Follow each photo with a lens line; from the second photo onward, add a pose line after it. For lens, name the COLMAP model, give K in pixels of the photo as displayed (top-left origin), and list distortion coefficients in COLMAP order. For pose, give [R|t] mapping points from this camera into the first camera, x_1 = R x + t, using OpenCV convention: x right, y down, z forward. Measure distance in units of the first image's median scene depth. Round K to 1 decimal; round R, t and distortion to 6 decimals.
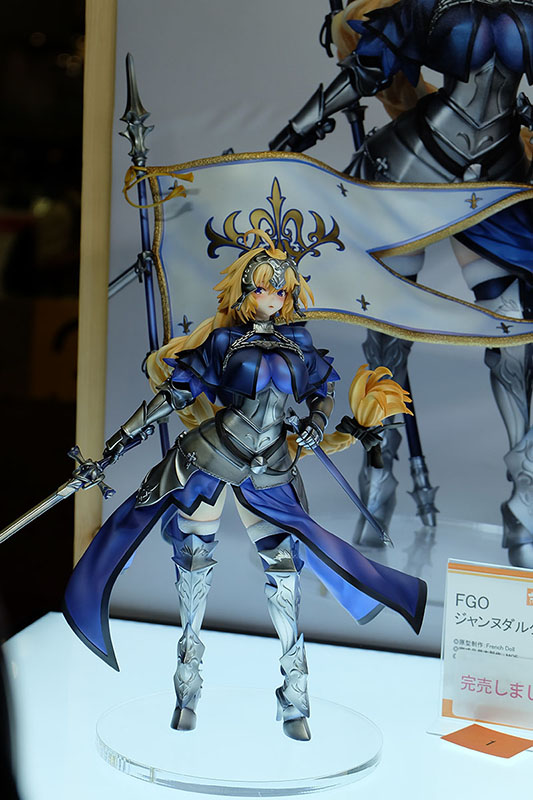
lens RADIAL K [[1704.1, 0, 266.5], [0, 1704.1, 400.0], [0, 0, 1]] dist [-0.021968, 0.021366]
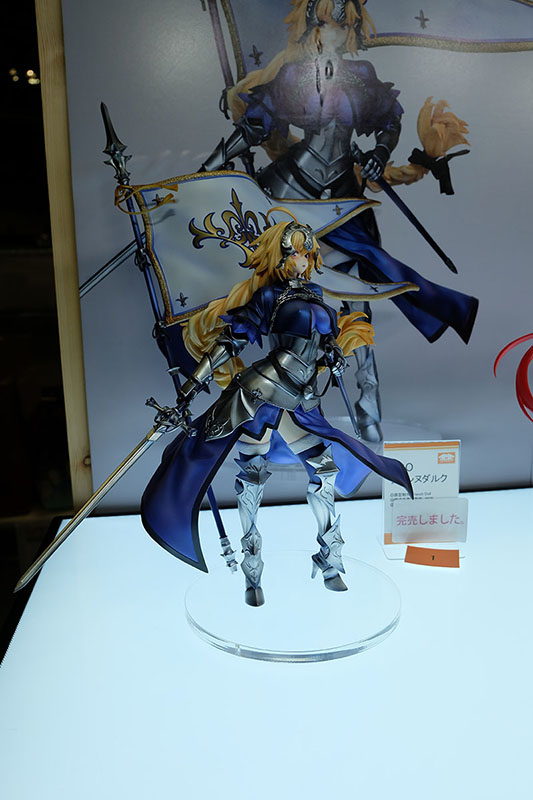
lens RADIAL K [[648.9, 0, 266.5], [0, 648.9, 400.0], [0, 0, 1]] dist [-0.037881, 0.002735]
pose [[0.915214, -0.131409, 0.380939, -0.183021], [0.113395, 0.991119, 0.069464, 0.005721], [-0.386684, -0.020377, 0.921987, 0.480602]]
